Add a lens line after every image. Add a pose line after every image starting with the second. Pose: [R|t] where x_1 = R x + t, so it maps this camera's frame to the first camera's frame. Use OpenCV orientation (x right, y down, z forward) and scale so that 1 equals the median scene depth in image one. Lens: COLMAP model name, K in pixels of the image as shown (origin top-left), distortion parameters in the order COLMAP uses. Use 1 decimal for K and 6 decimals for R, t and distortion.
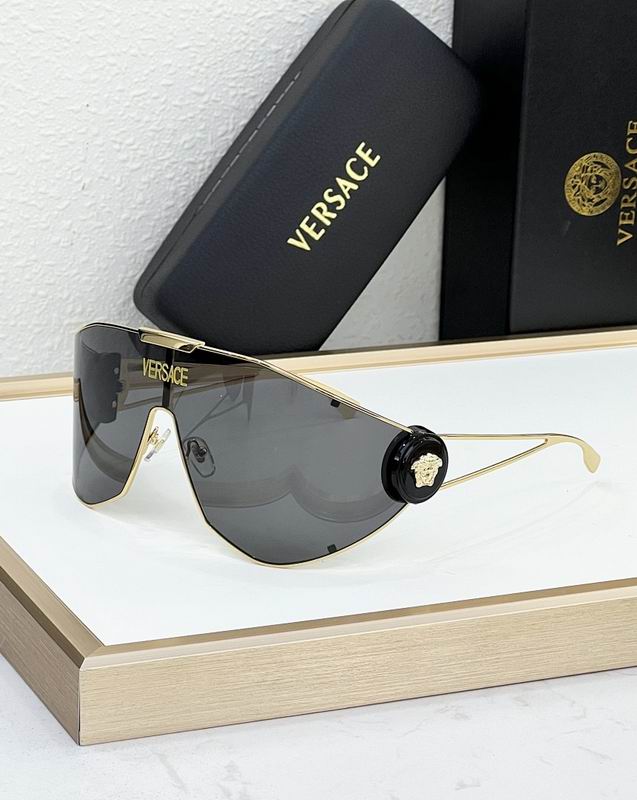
lens RADIAL K [[2588.0, 0, 314.8], [0, 2588.0, 404.1], [0, 0, 1]] dist [0.046476, 0.000000]
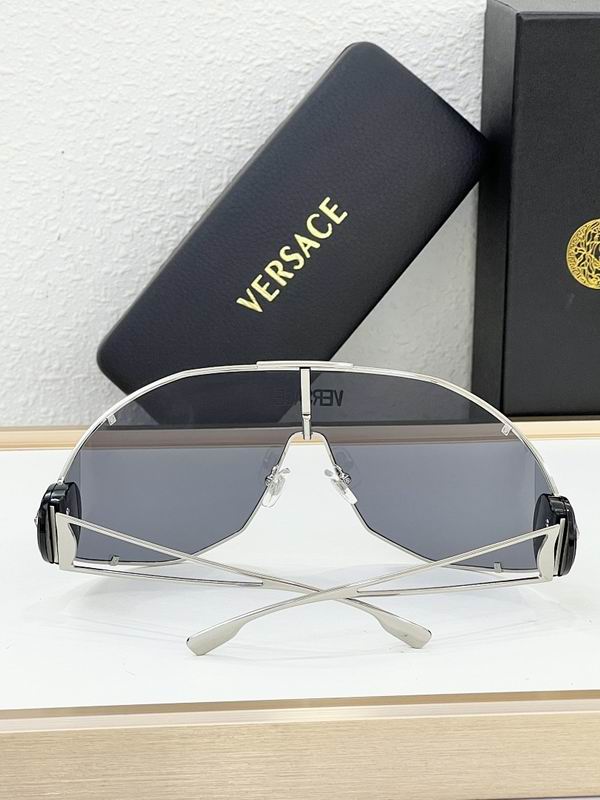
lens RADIAL K [[2316.3, 0, 313.4], [0, 2316.3, 353.2], [0, 0, 1]] dist [-0.048557, 0.000000]
pose [[0.954630, 0.046898, -0.294079, 0.252623], [-0.063780, 0.996805, -0.048074, -0.005996], [0.290885, 0.064649, 0.954571, 0.213253]]
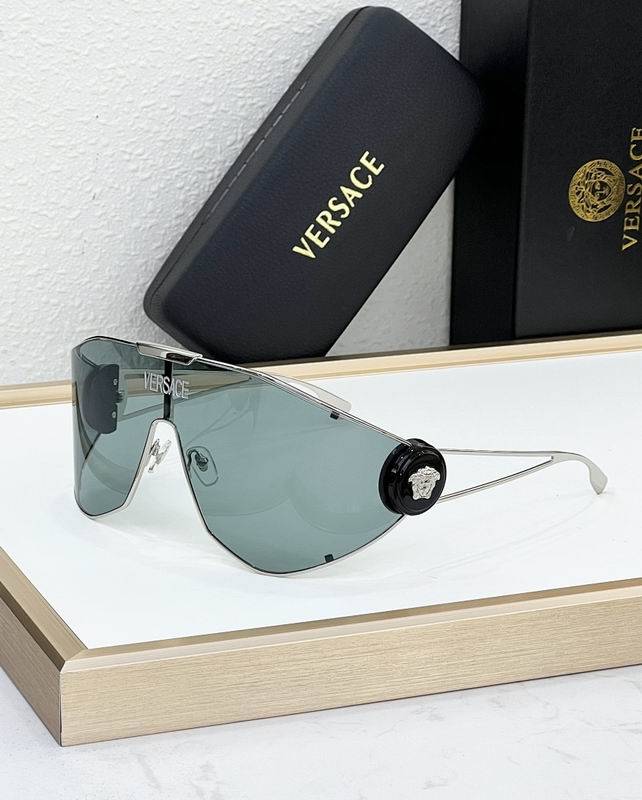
lens RADIAL K [[2606.0, 0, 316.8], [0, 2606.0, 414.4], [0, 0, 1]] dist [0.024373, 0.000000]
pose [[0.999521, -0.003766, -0.030707, 0.029324], [0.003959, 0.999973, 0.006251, -0.004285], [0.030683, -0.006369, 0.999509, -0.022719]]
